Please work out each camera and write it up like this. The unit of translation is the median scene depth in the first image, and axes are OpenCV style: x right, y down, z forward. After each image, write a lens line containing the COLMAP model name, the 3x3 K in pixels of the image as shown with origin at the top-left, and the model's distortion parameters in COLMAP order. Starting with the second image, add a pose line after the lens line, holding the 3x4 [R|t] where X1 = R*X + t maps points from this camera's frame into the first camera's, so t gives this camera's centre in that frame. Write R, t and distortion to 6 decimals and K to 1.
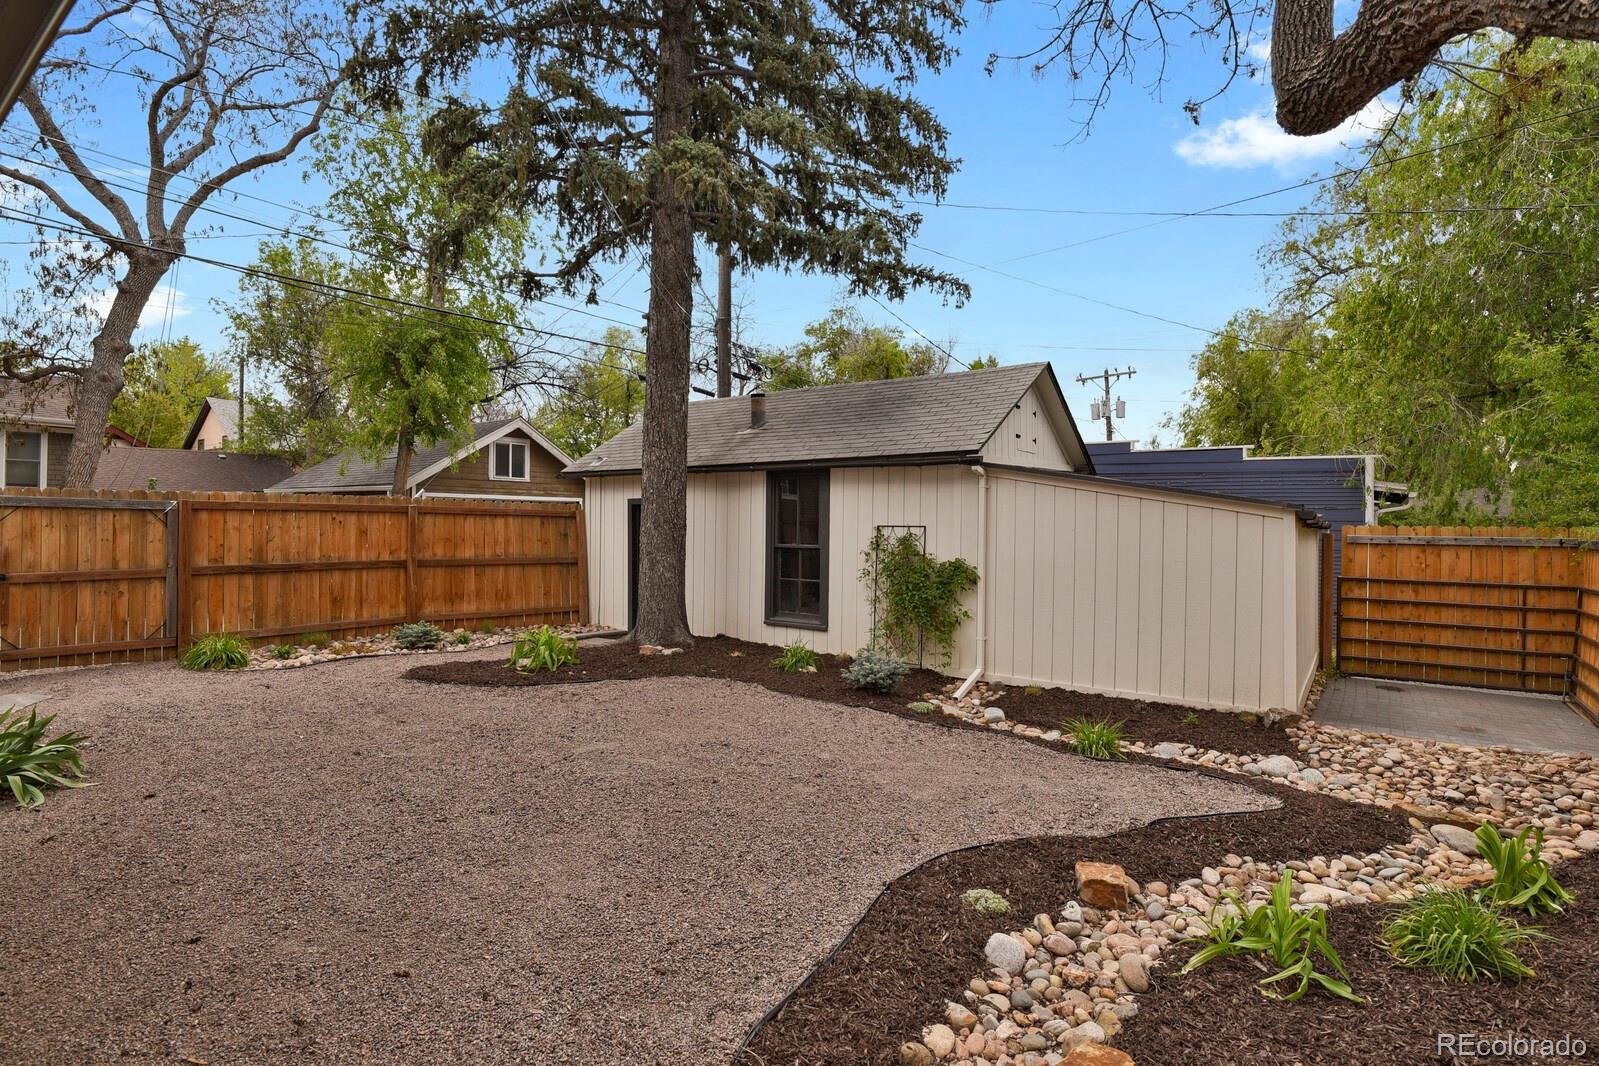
lens RADIAL K [[811.8, 0, 799.3], [0, 811.8, 508.5], [0, 0, 1]] dist [0.000337, -0.019518]
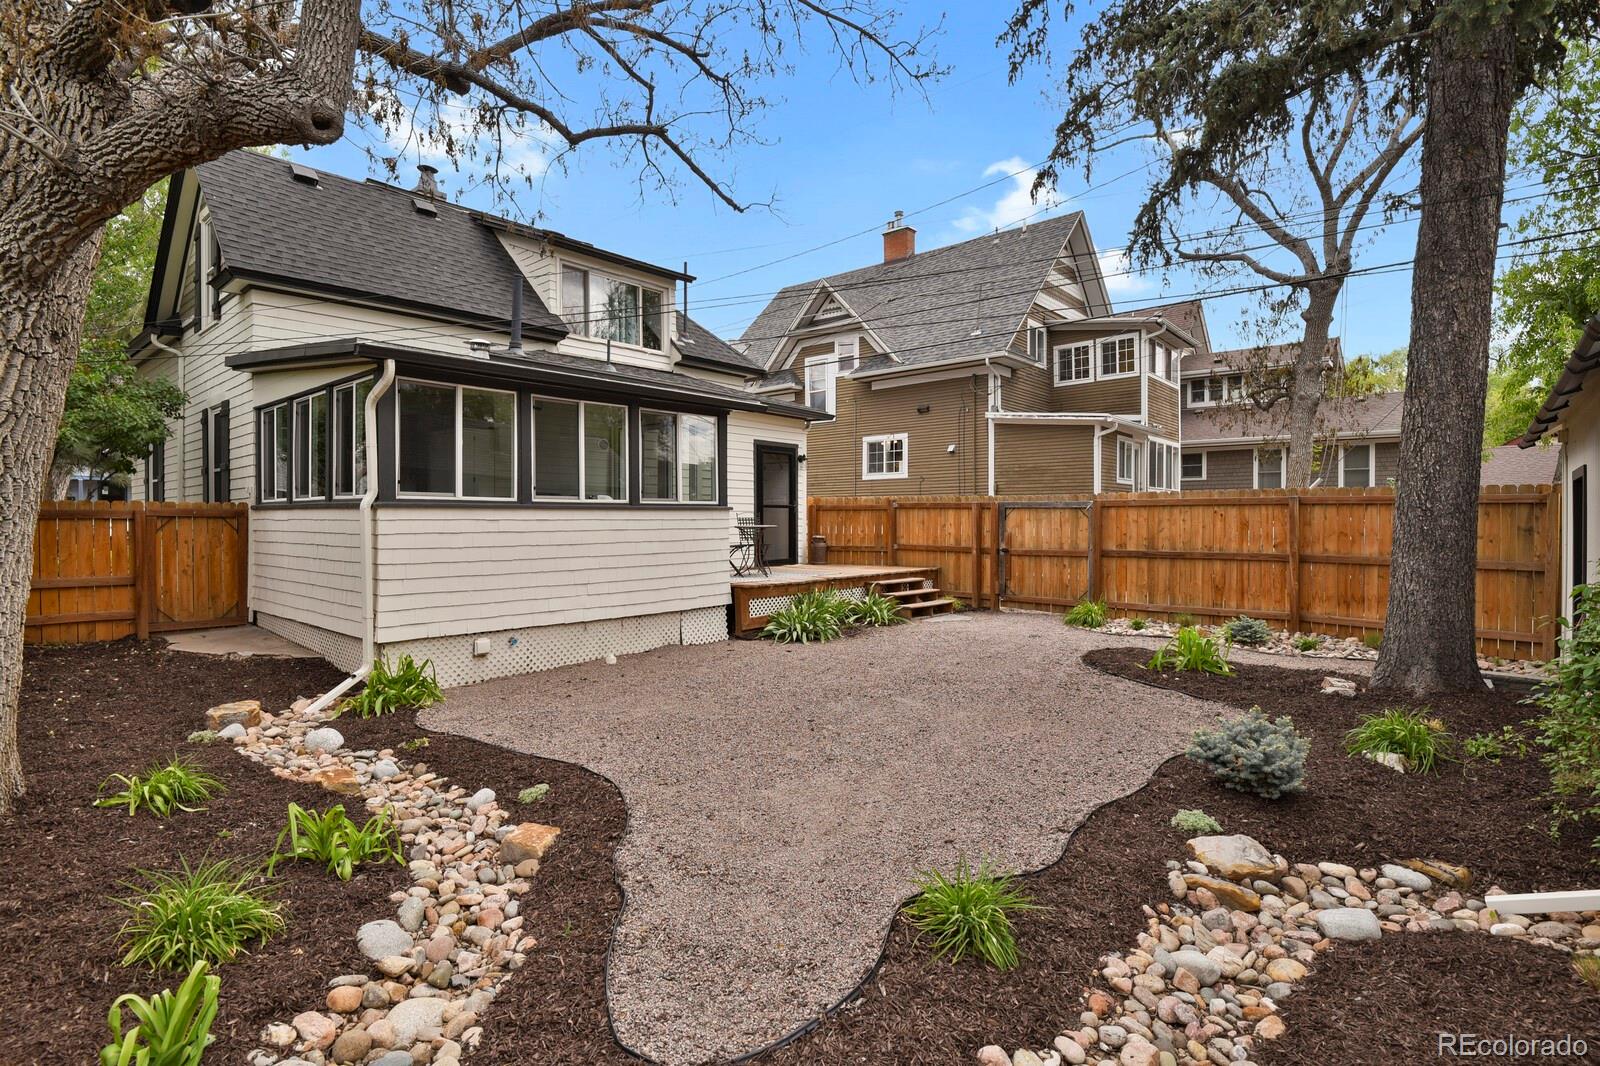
lens RADIAL K [[785.8, 0, 806.7], [0, 785.8, 523.9], [0, 0, 1]] dist [0.003360, -0.012349]
pose [[-0.084284, -0.004681, -0.996431, 0.537776], [0.016783, 0.999840, -0.006117, 0.026971], [0.996300, -0.017238, -0.084192, 0.577292]]
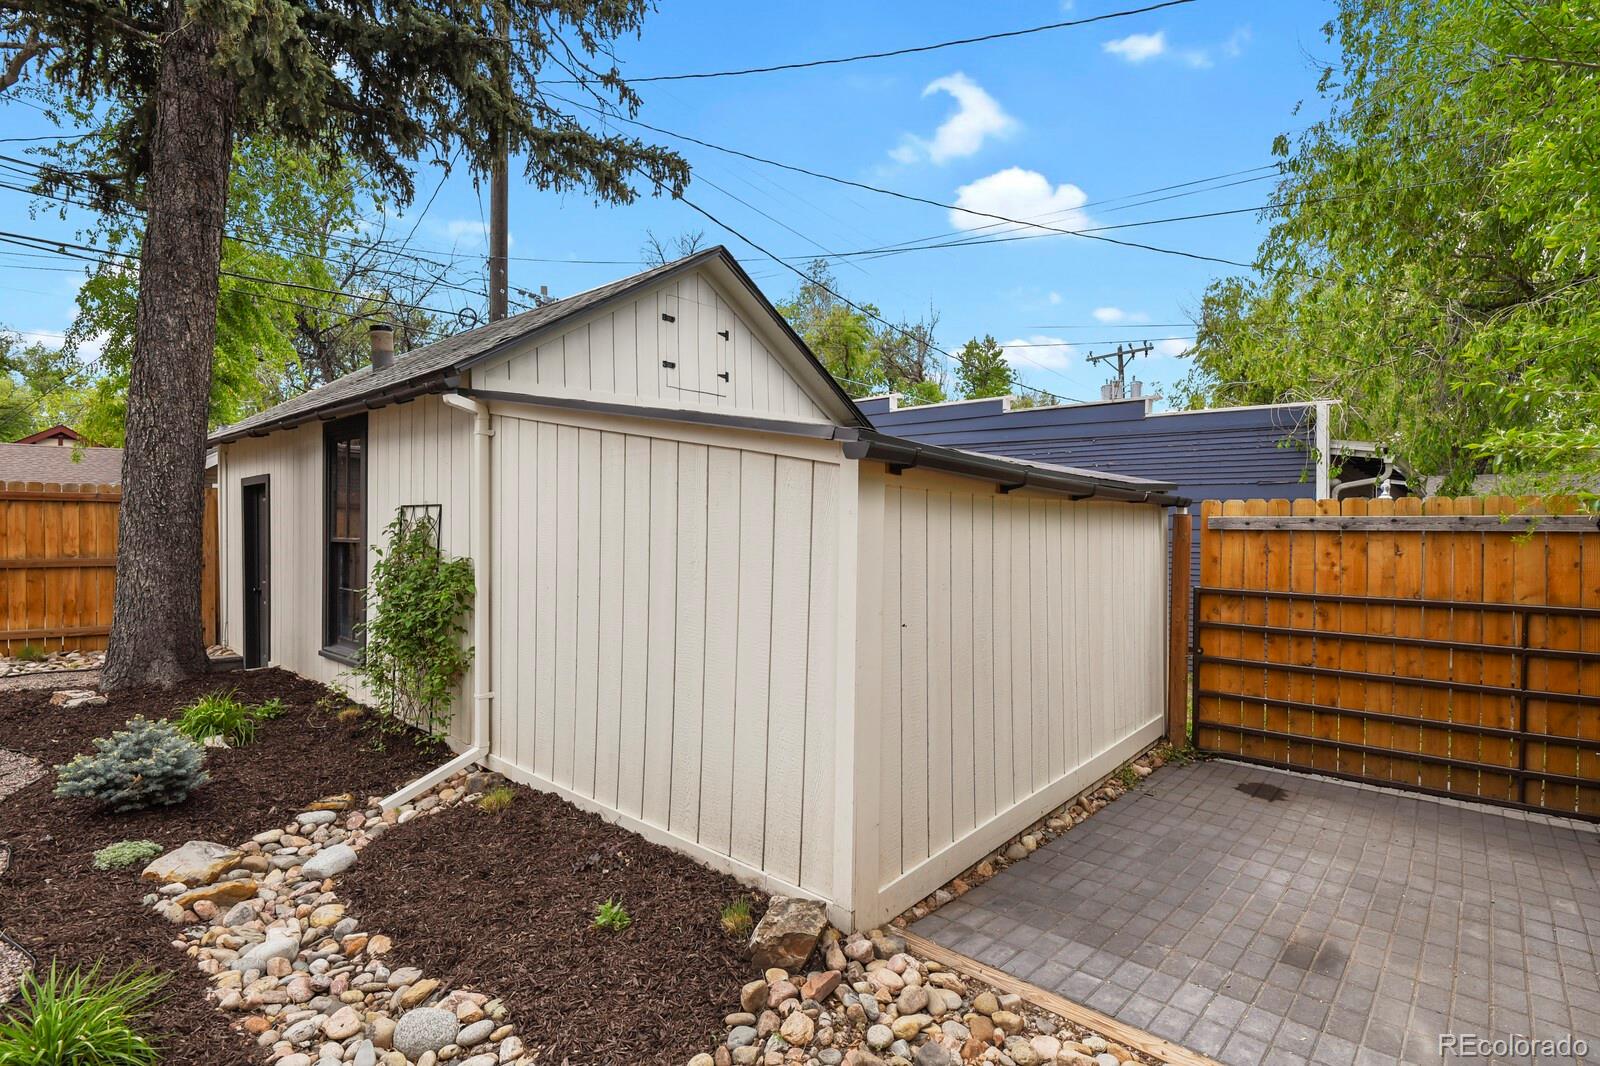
lens RADIAL K [[785.8, 0, 806.7], [0, 785.8, 523.9], [0, 0, 1]] dist [0.003360, -0.012349]
pose [[0.995068, -0.006766, -0.098960, 0.461203], [0.008143, 0.999875, 0.013518, 0.029257], [0.098856, -0.014257, 0.995000, 0.422490]]
